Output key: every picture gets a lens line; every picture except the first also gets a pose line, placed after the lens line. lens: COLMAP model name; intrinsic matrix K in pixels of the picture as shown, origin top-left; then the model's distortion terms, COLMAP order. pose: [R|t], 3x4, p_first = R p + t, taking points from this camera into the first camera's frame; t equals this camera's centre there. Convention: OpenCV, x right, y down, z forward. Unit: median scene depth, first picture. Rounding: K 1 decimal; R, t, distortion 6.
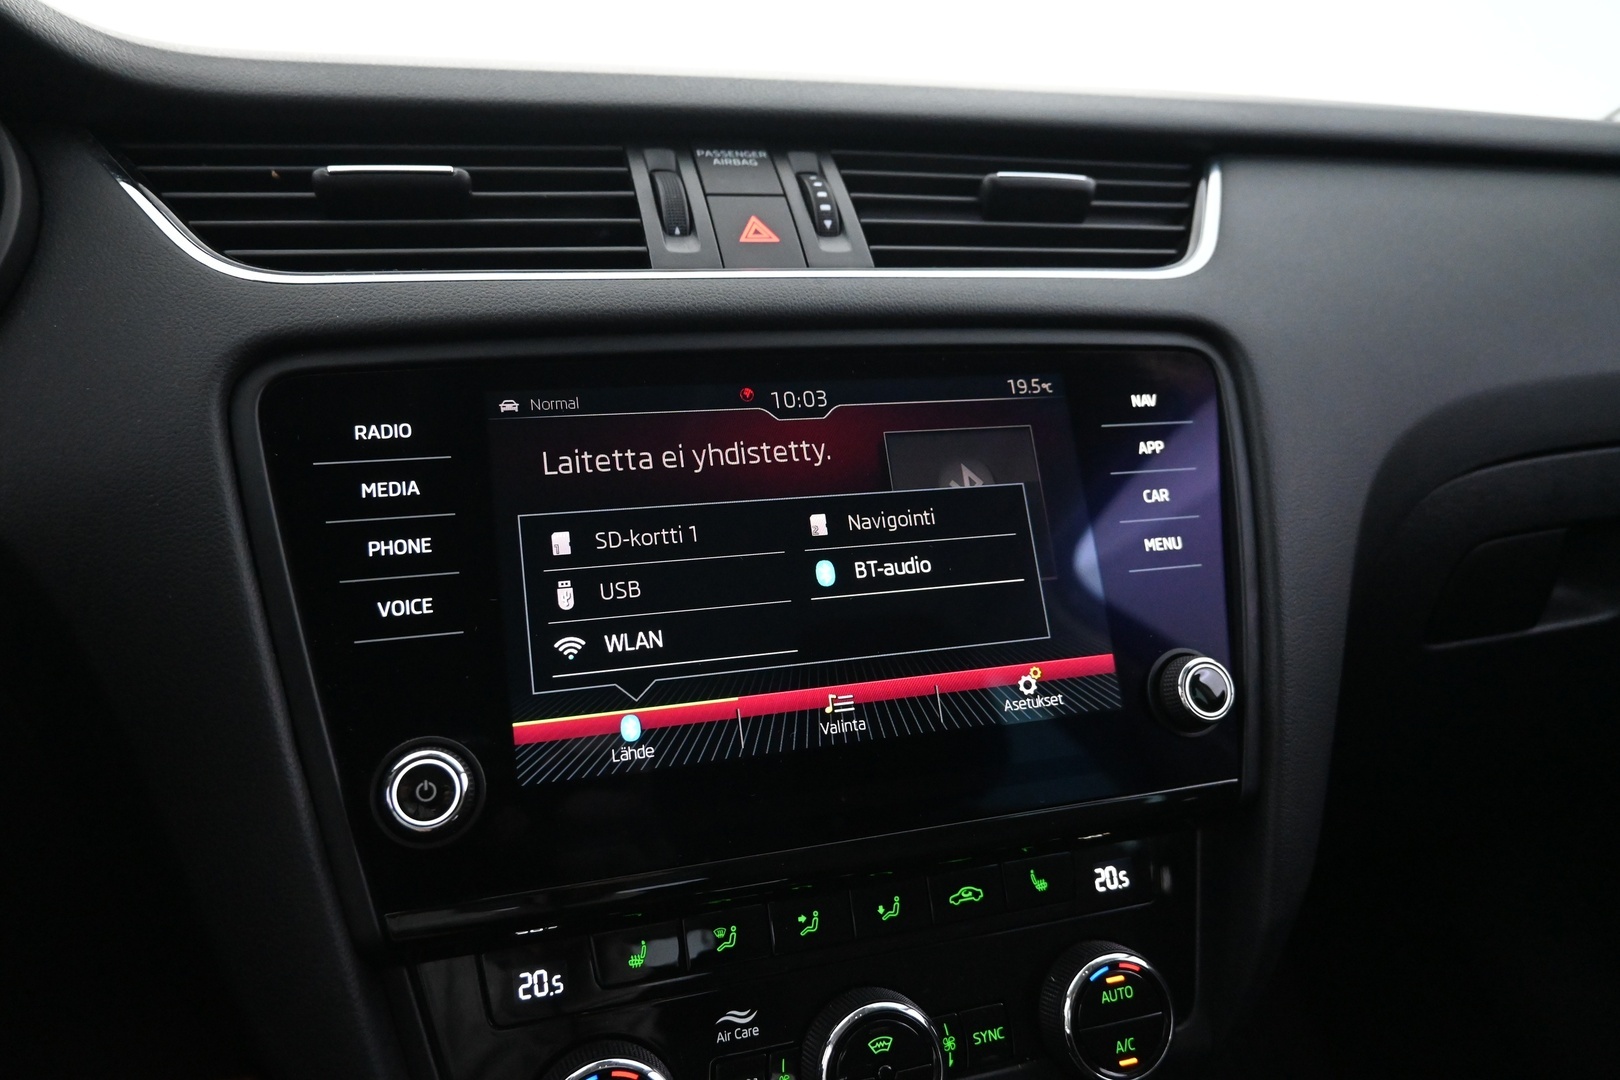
lens RADIAL K [[1124.6, 0, 814.0], [0, 1124.6, 535.6], [0, 0, 1]] dist [-0.005765, 0.006673]
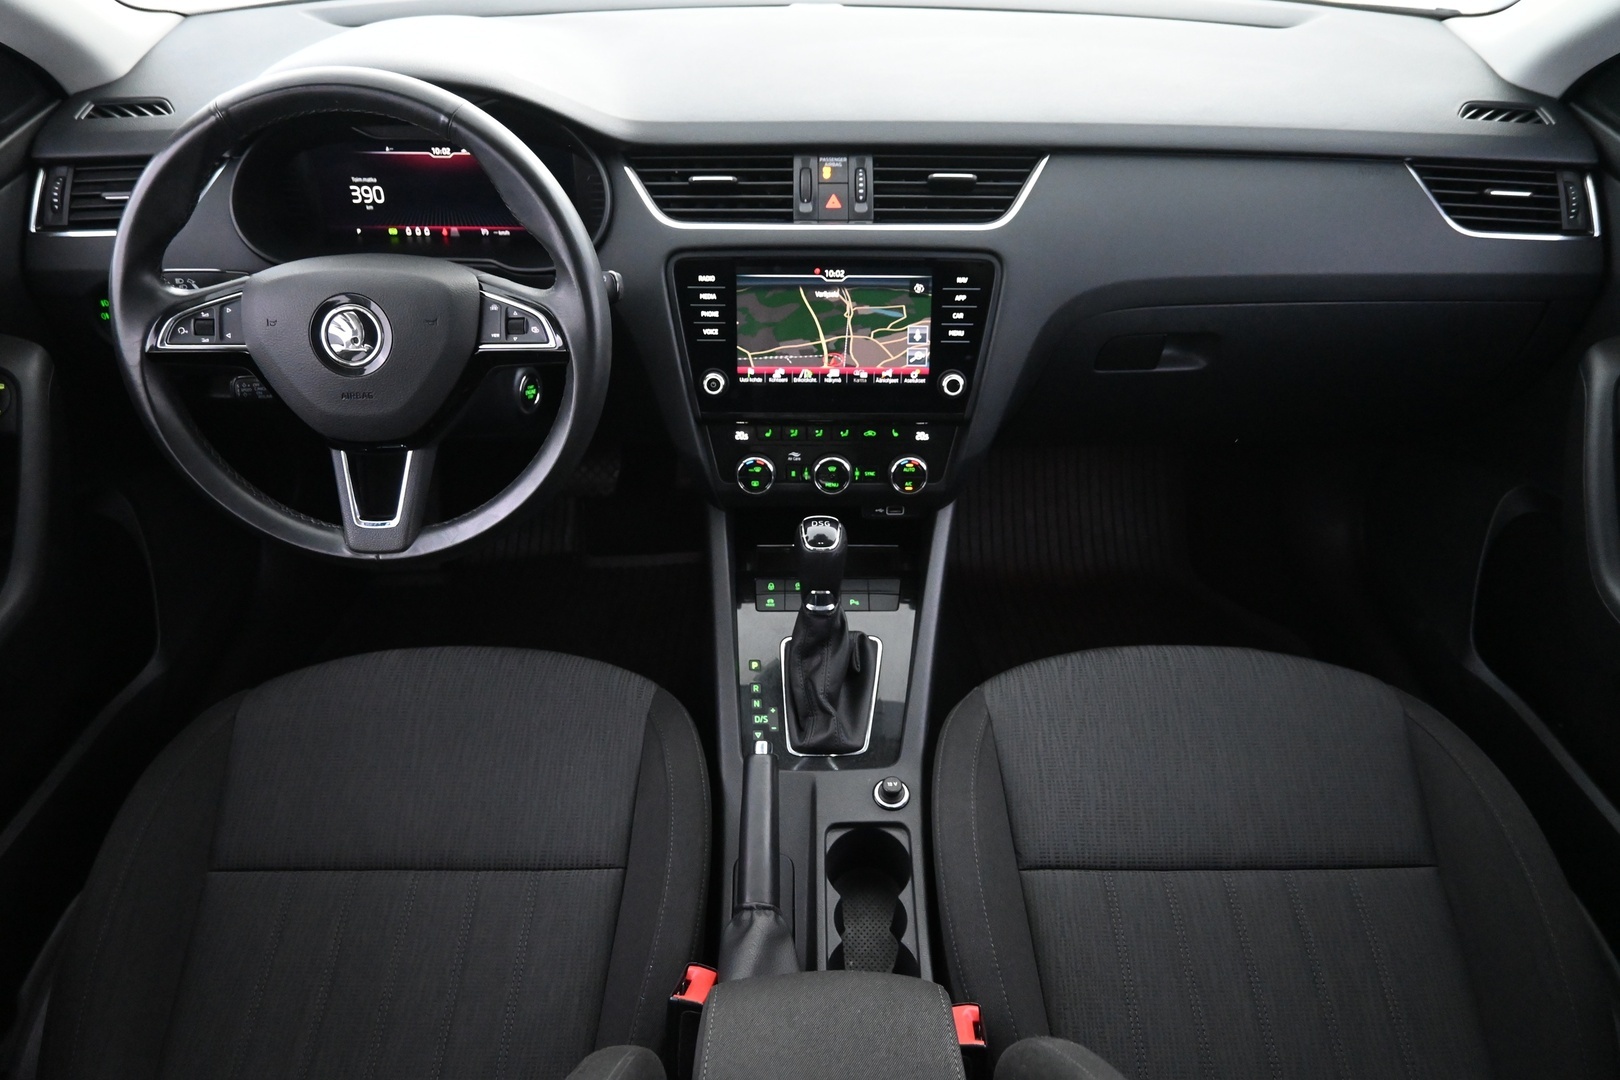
lens RADIAL K [[1124.6, 0, 814.6], [0, 1124.6, 546.0], [0, 0, 1]] dist [-0.005765, 0.006673]
pose [[0.957025, 0.200521, -0.209510, 0.733653], [-0.081777, 0.879714, 0.468418, -0.908201], [0.278237, -0.431155, 0.858306, -1.986720]]
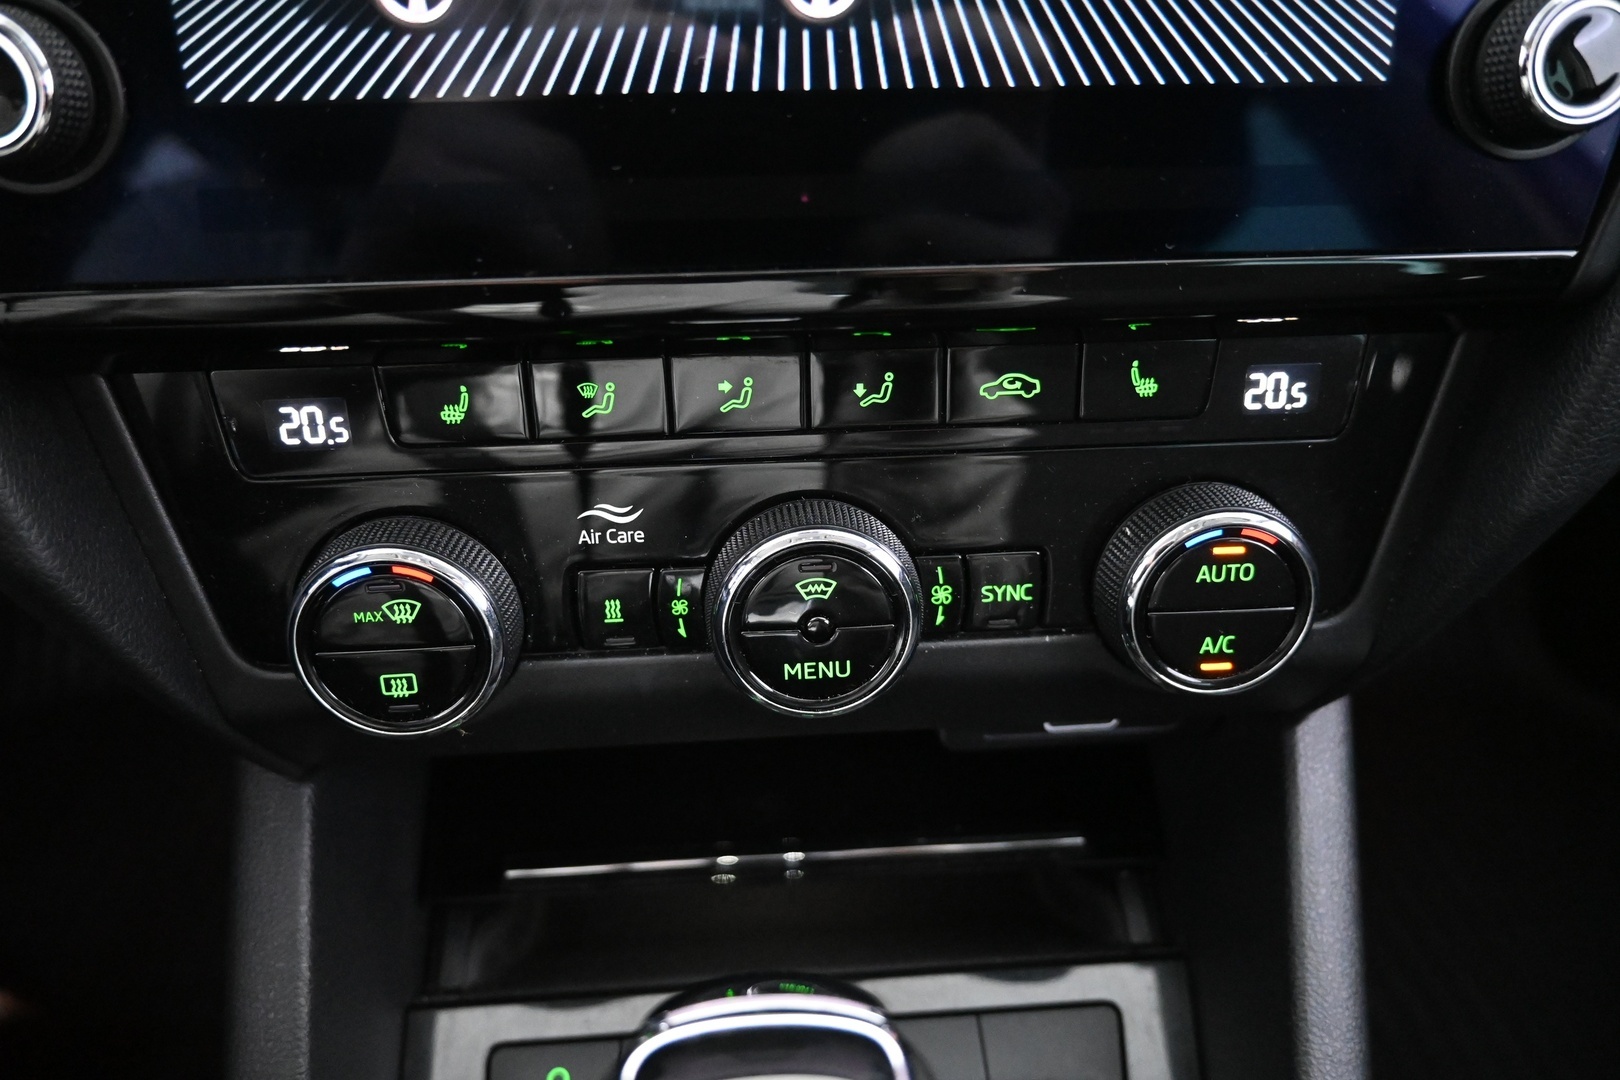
lens RADIAL K [[1124.6, 0, 808.1], [0, 1124.6, 549.6], [0, 0, 1]] dist [-0.005765, 0.006673]
pose [[0.970545, 0.170717, -0.169995, 0.148696], [-0.061941, 0.858706, 0.508712, 0.096461], [0.232821, -0.483198, 0.843987, 0.427790]]
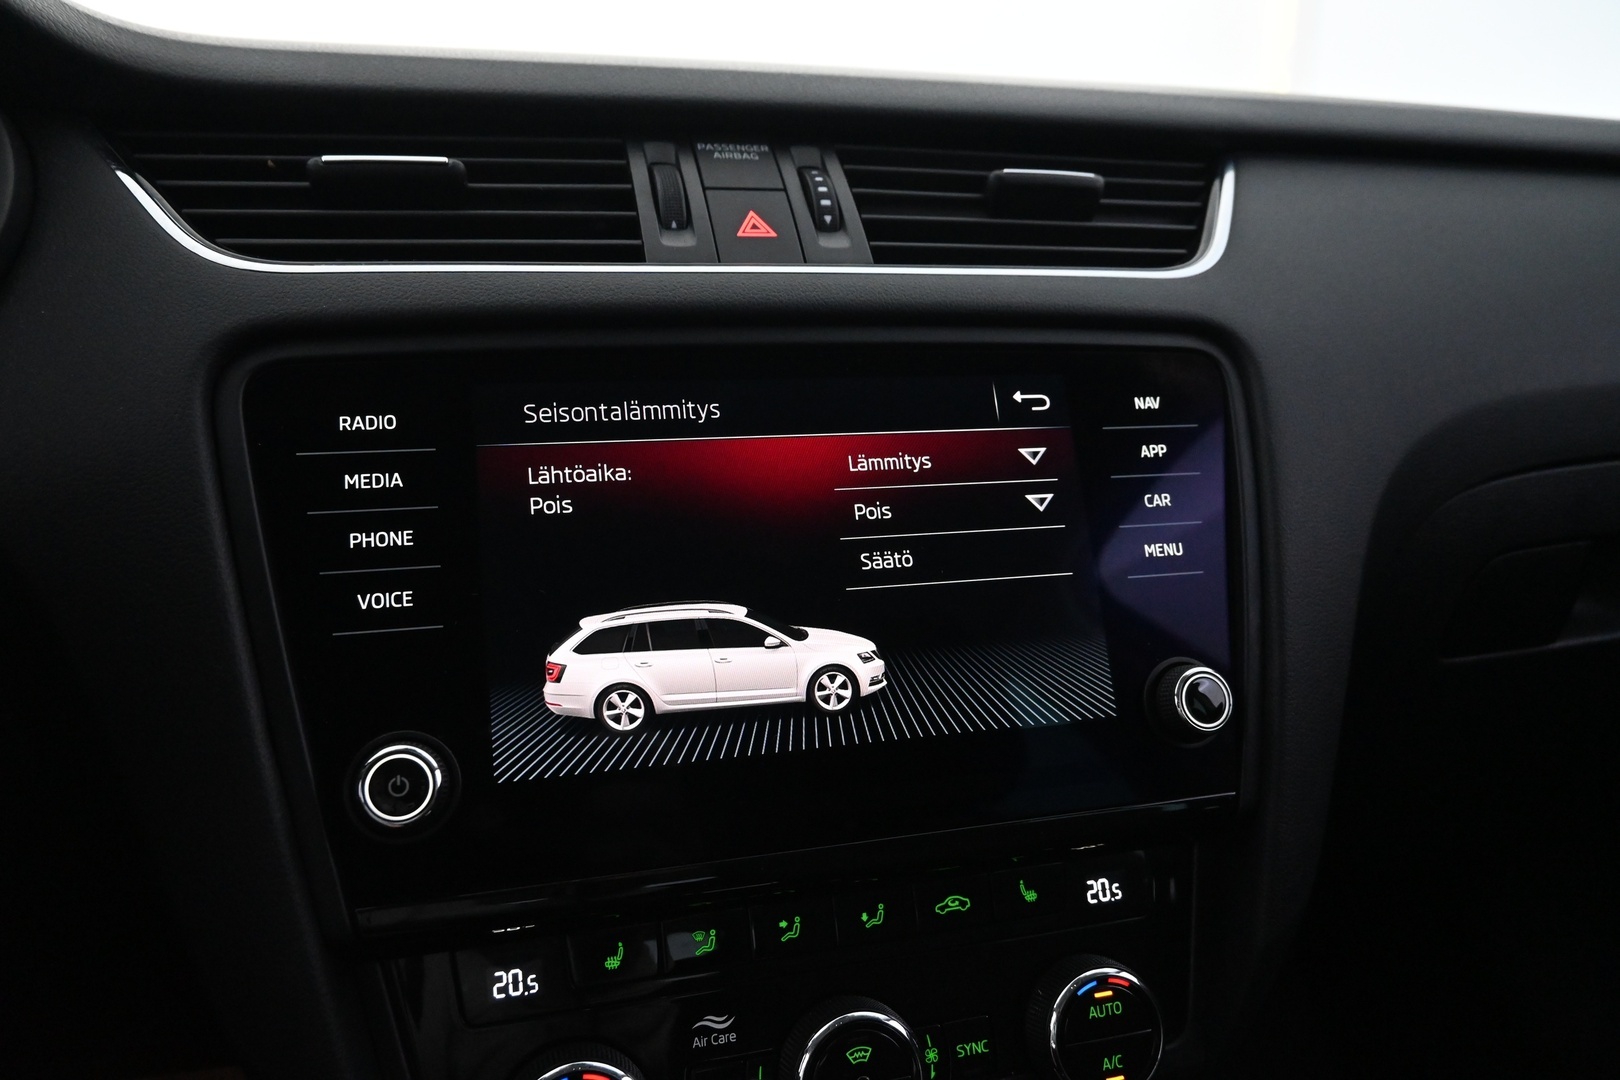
lens RADIAL K [[1124.6, 0, 813.0], [0, 1124.6, 533.2], [0, 0, 1]] dist [-0.005765, 0.006673]
pose [[0.999492, 0.017583, -0.026573, 0.034221], [-0.017603, 0.999845, -0.000521, -0.001192], [0.026560, 0.000989, 0.999647, 0.015921]]
